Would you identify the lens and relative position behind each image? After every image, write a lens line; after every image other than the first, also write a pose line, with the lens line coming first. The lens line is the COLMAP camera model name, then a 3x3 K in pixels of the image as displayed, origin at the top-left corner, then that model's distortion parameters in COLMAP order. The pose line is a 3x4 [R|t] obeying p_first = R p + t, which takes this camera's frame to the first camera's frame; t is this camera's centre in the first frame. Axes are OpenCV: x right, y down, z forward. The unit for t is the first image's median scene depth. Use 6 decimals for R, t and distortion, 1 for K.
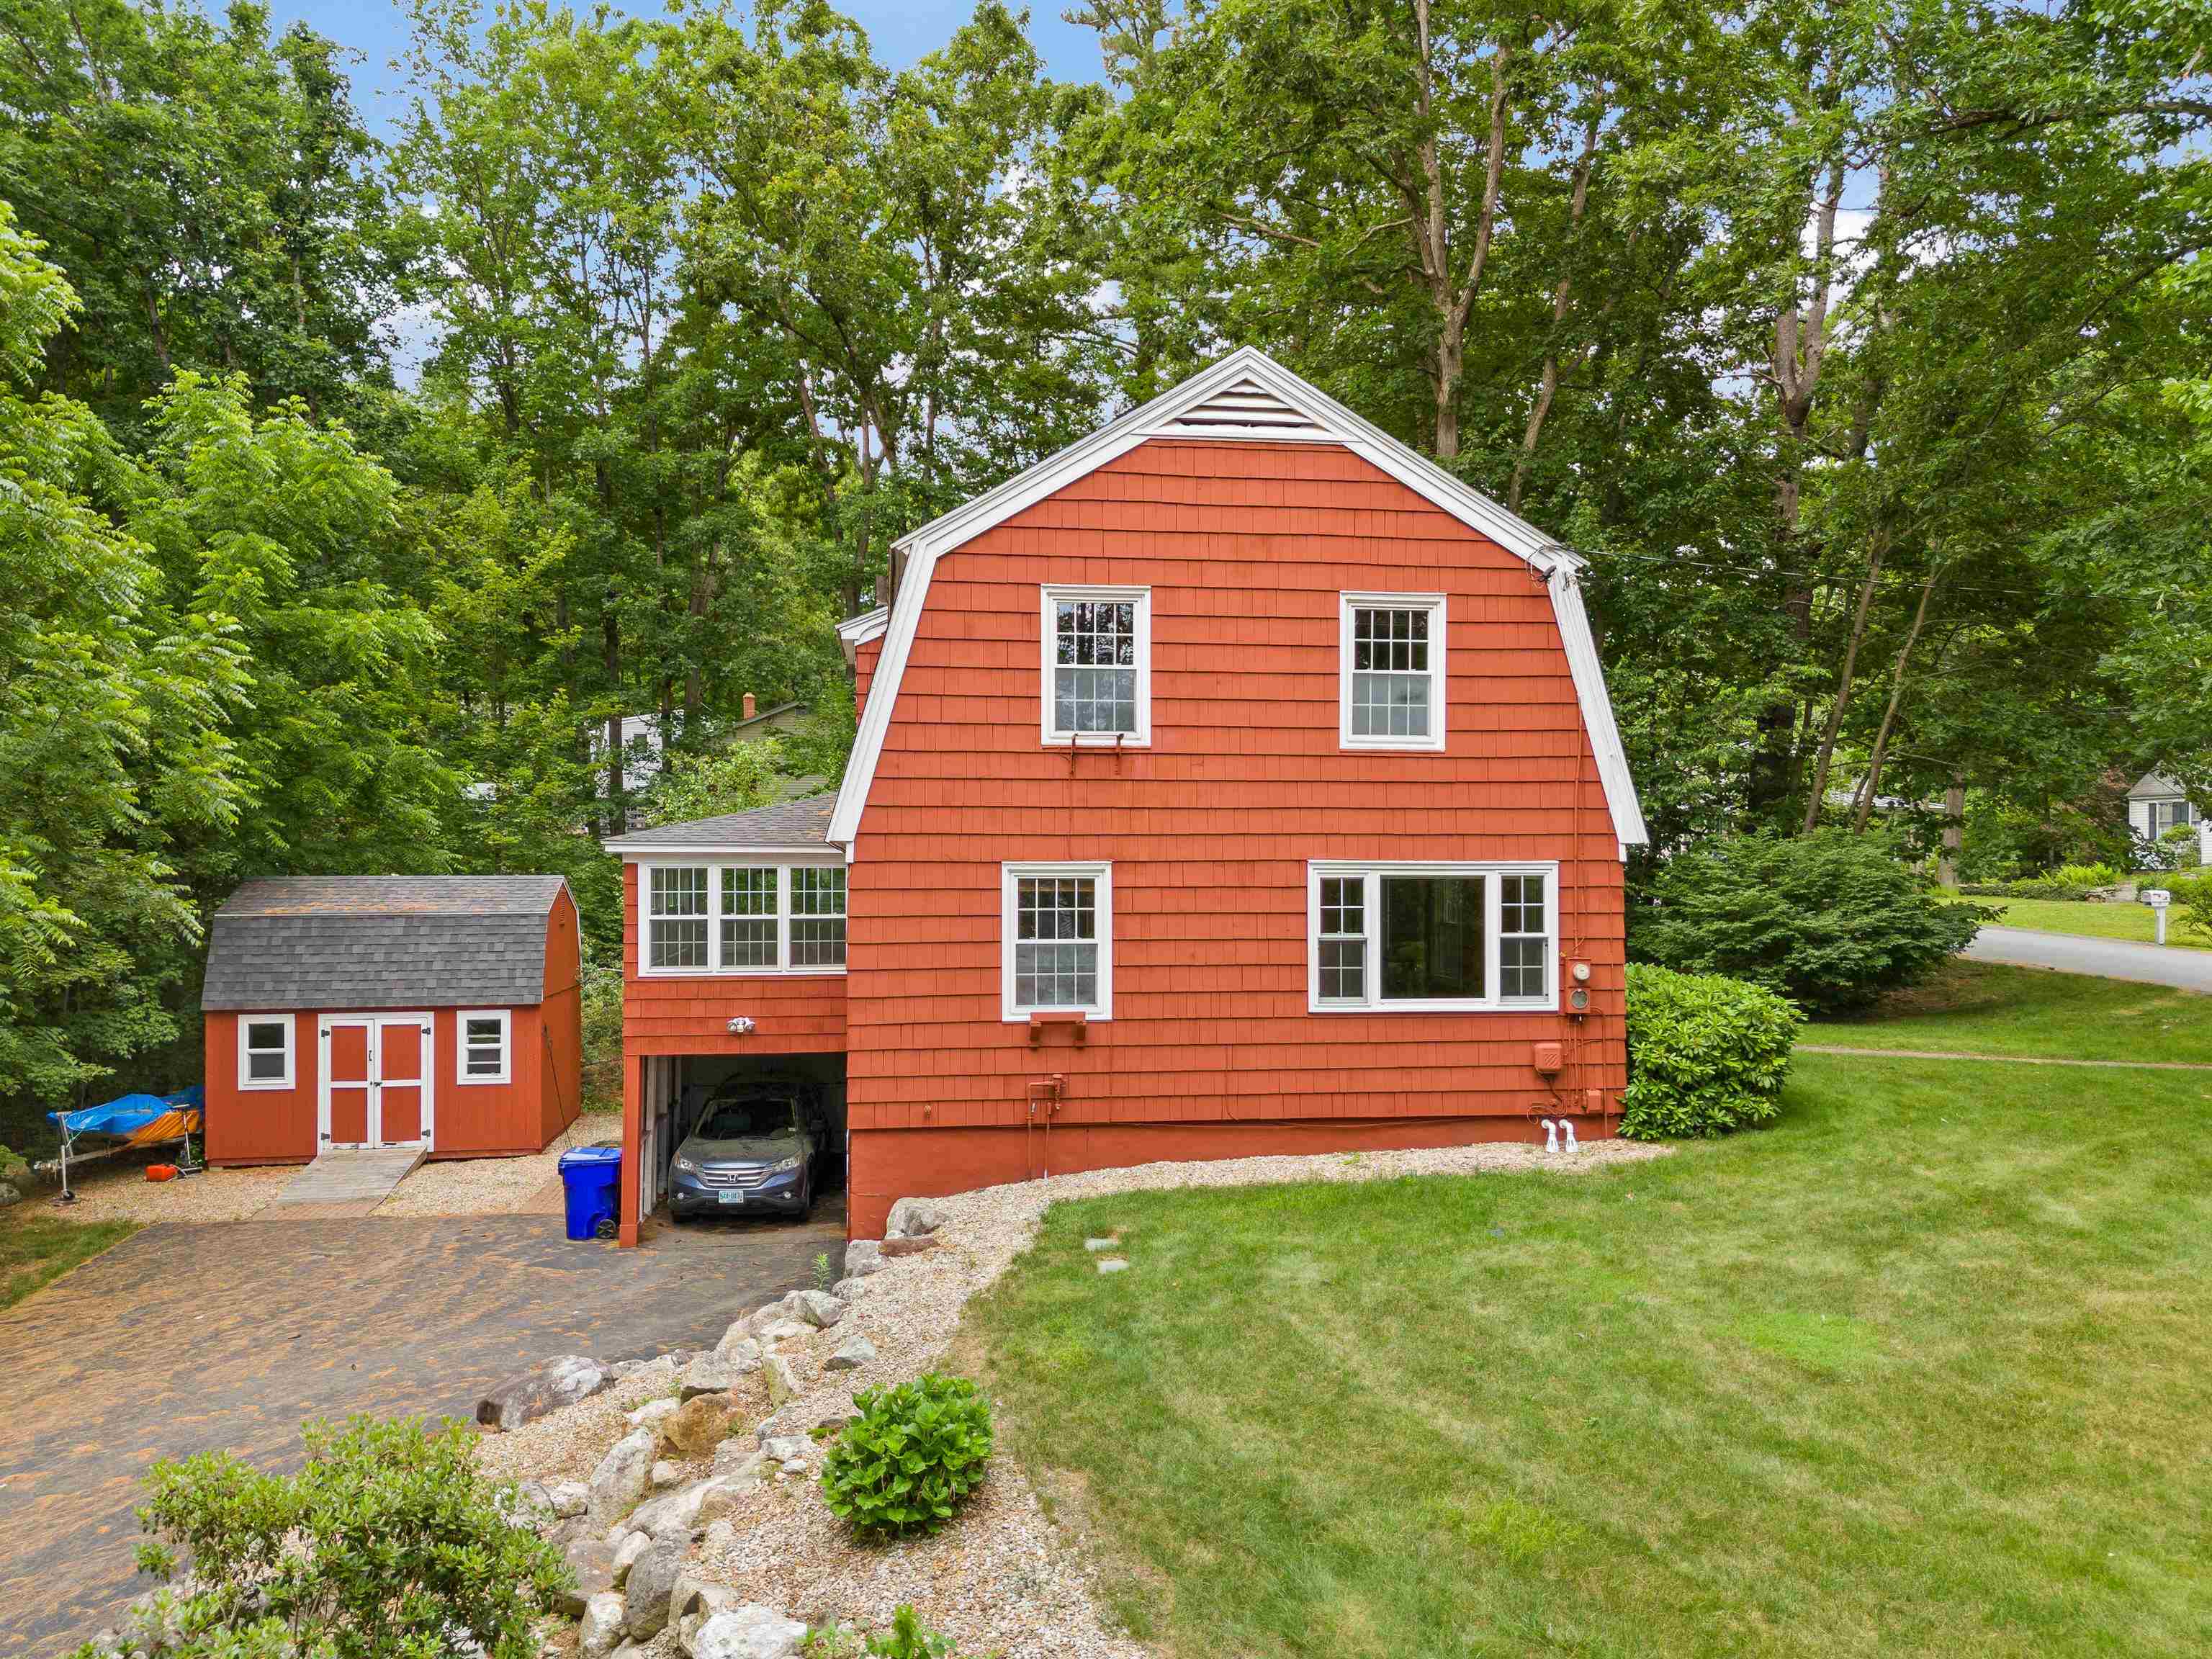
lens RADIAL K [[1650.4, 0, 1098.6], [0, 1650.4, 872.0], [0, 0, 1]] dist [0.099468, -0.112662]
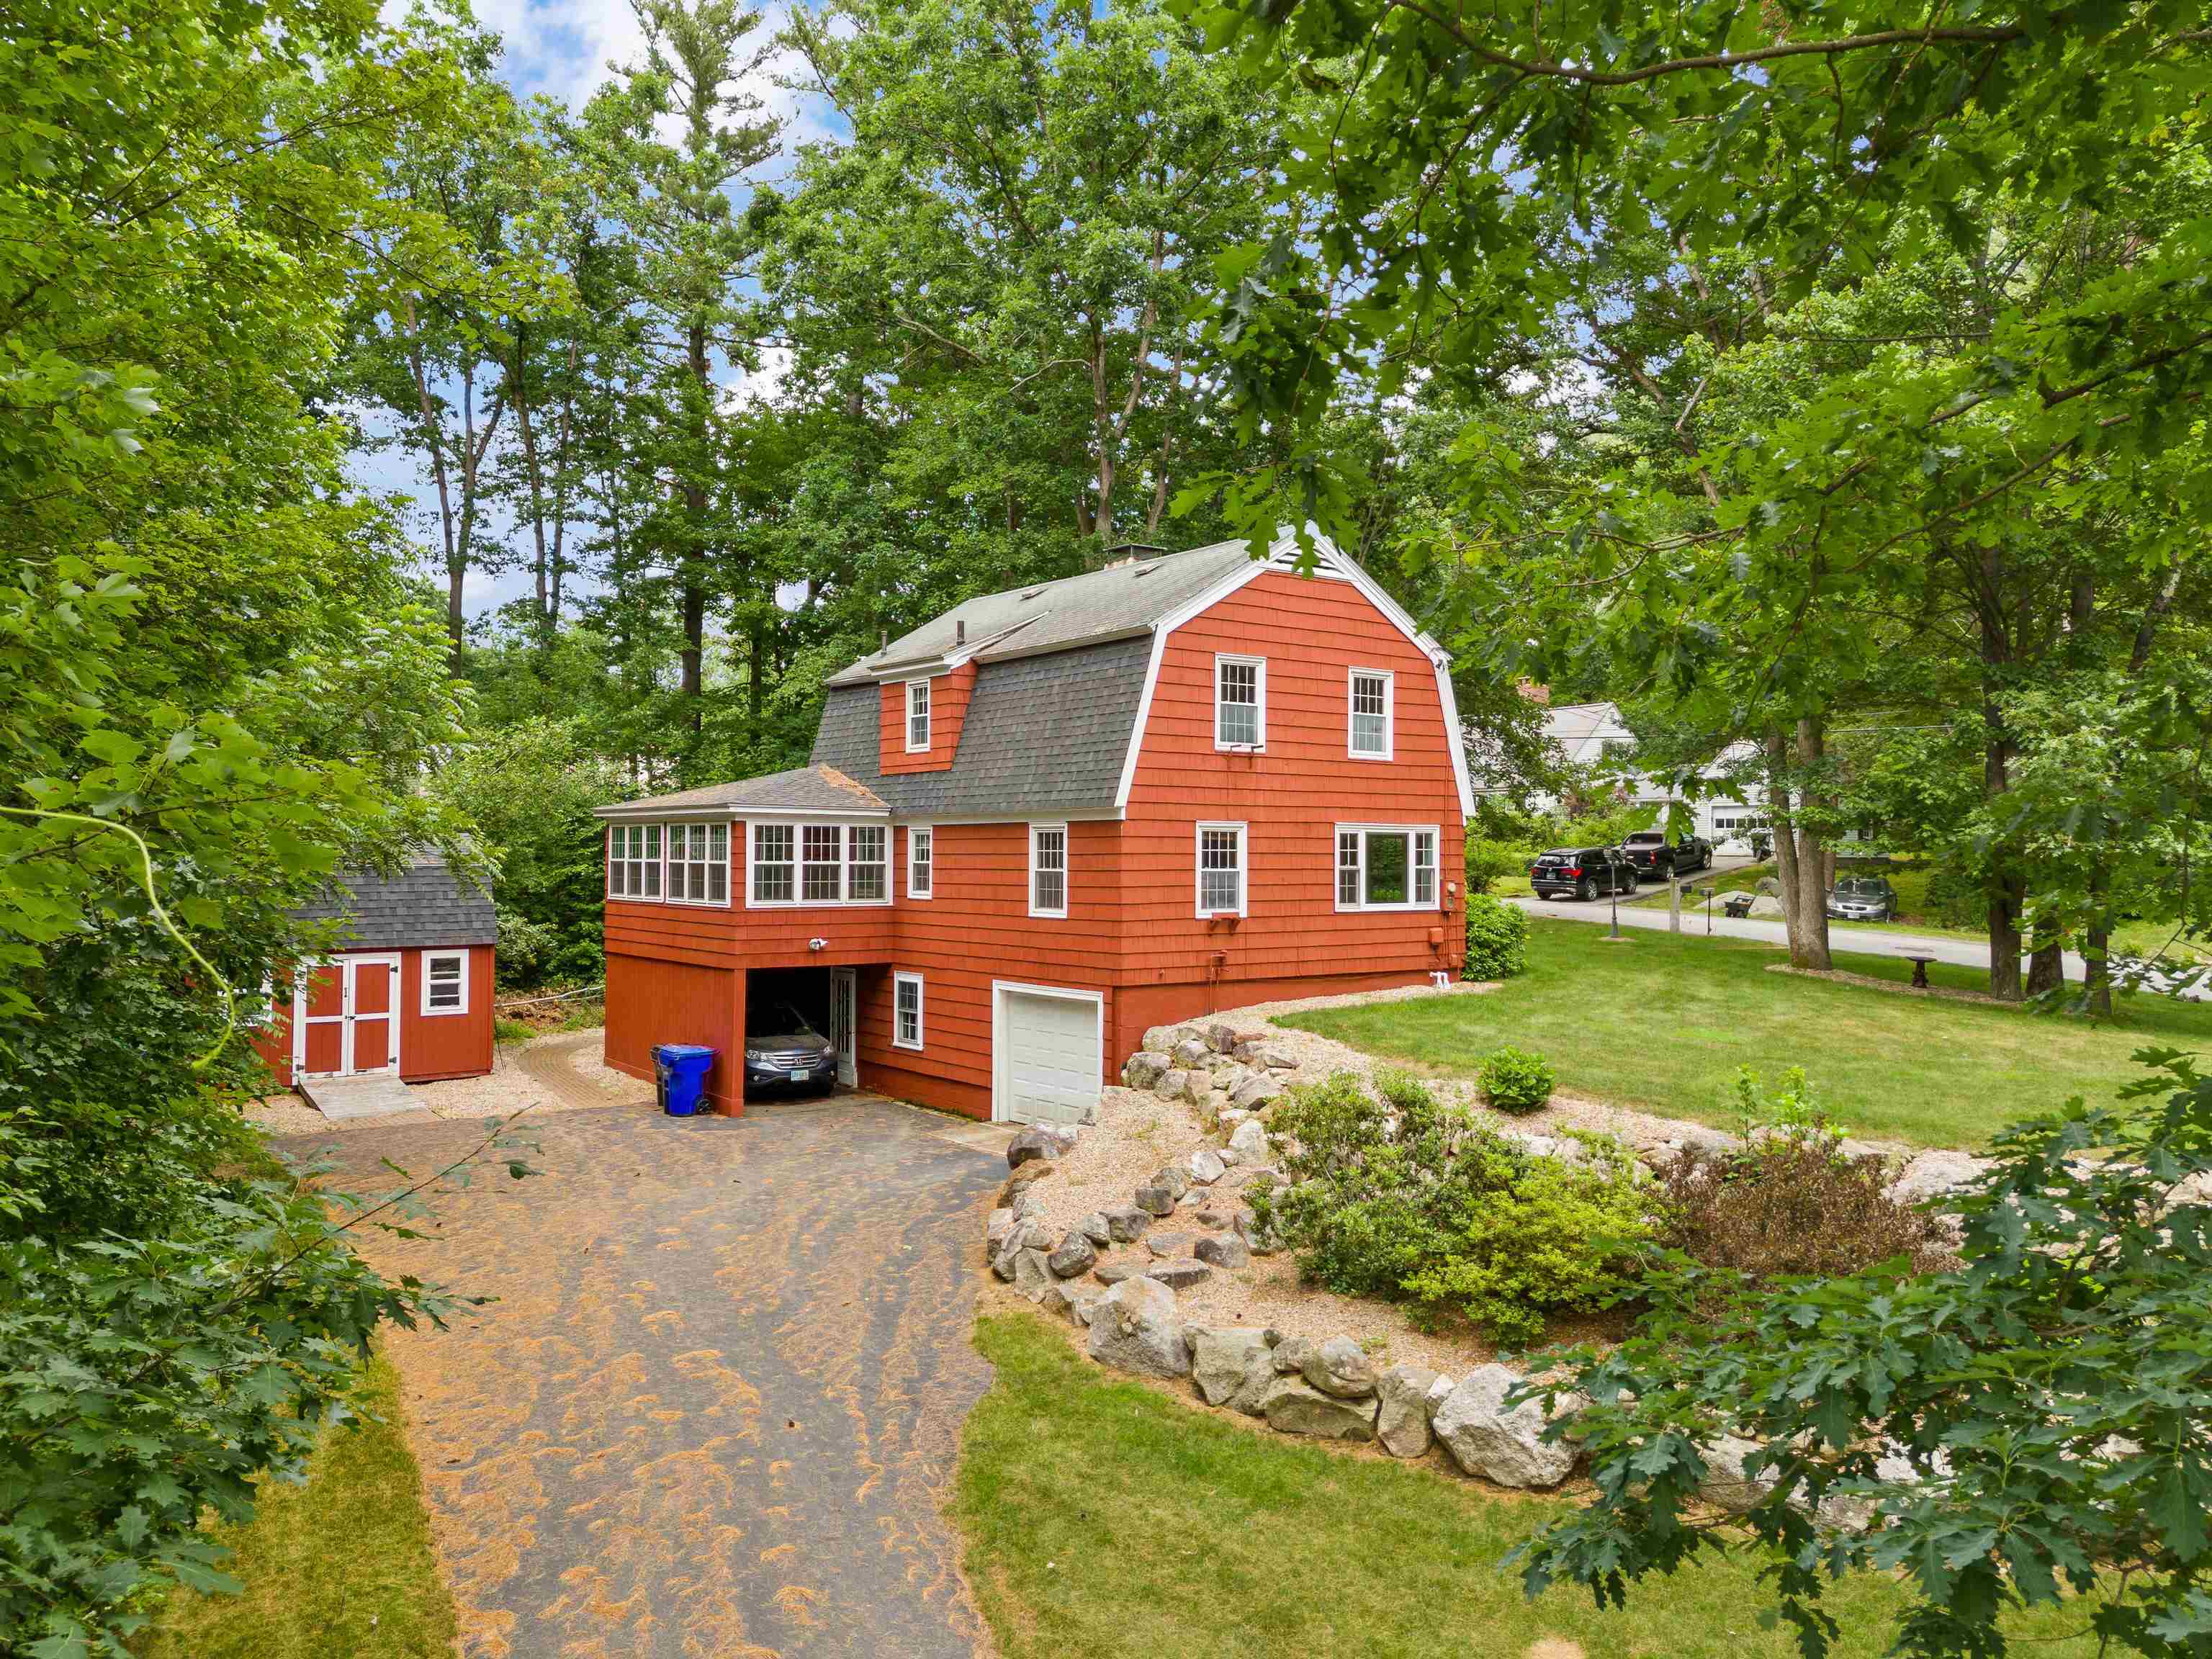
lens RADIAL K [[1632.5, 0, 1106.0], [0, 1632.5, 829.5], [0, 0, 1]] dist [0.123122, -0.183478]
pose [[0.870991, 0.011976, 0.491153, -0.894271], [-0.004803, 0.999863, -0.015862, 0.027379], [-0.491275, 0.011457, 0.870929, -0.348925]]
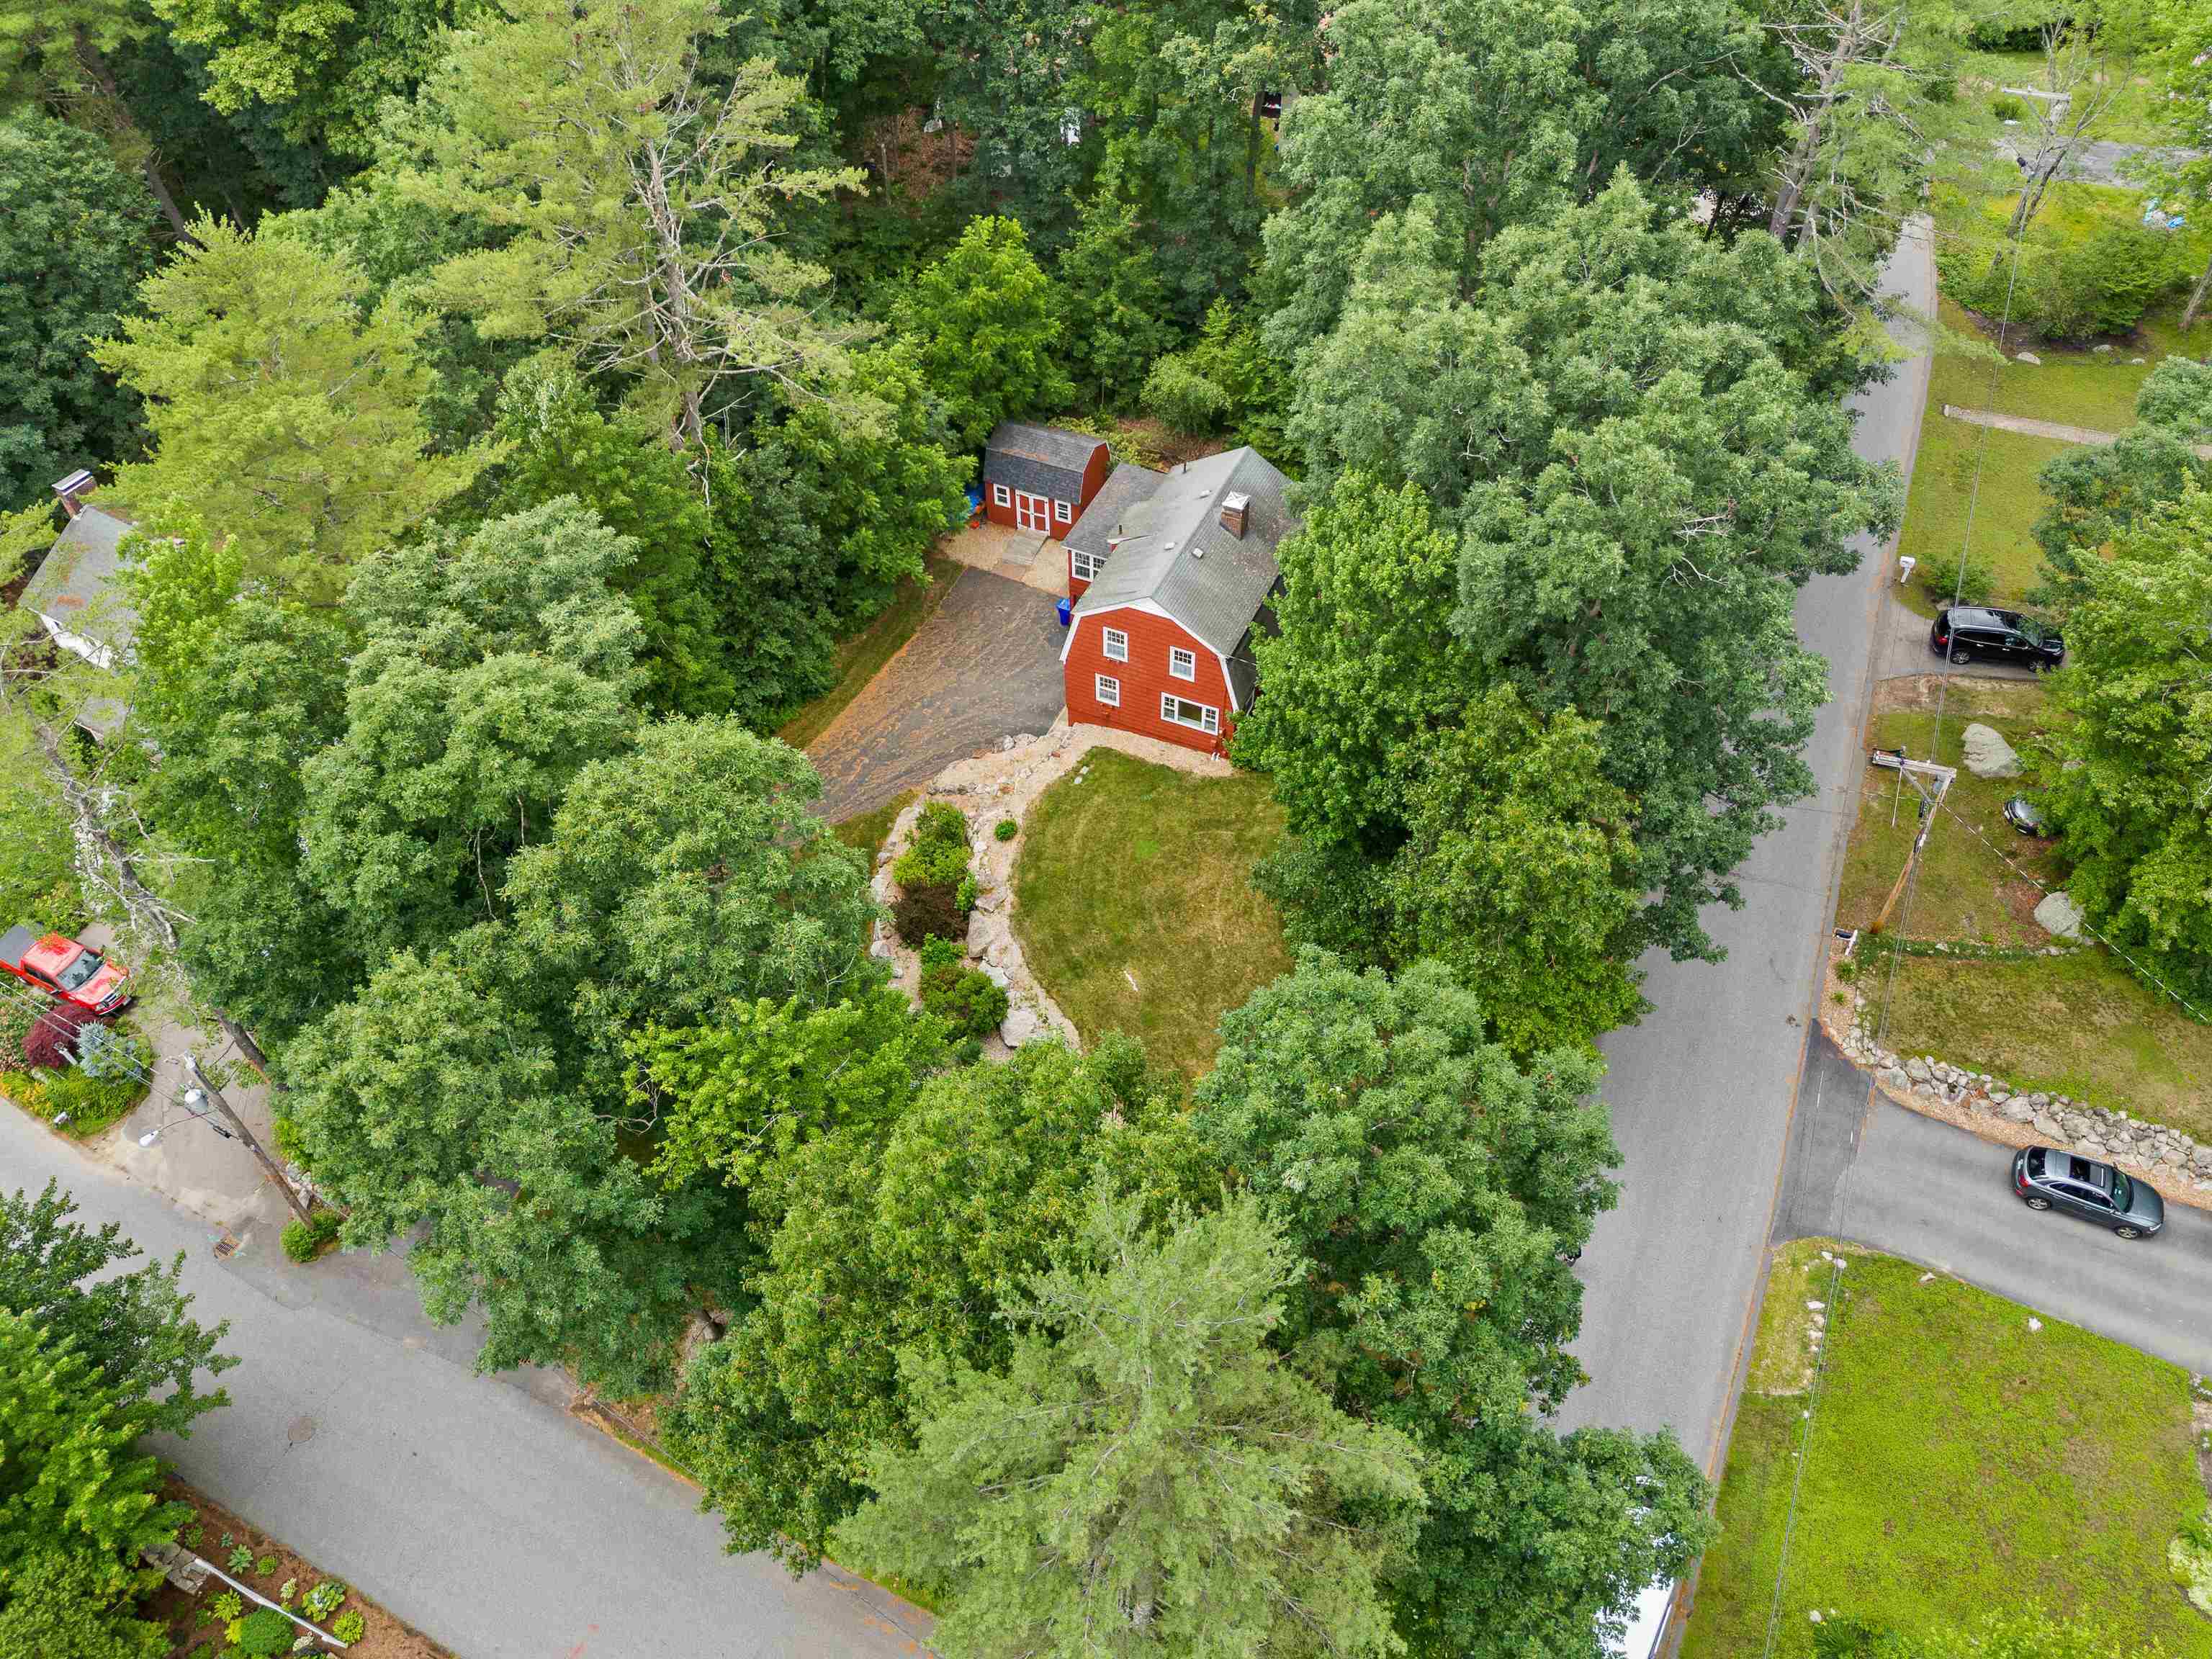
lens RADIAL K [[1652.0, 0, 1106.0], [0, 1652.0, 829.5], [0, 0, 1]] dist [0.183695, -0.190311]
pose [[0.853483, 0.380375, -0.356204, 1.618526], [0.010281, 0.671112, 0.741284, -2.863023], [0.521019, -0.636336, 0.568873, -1.676644]]
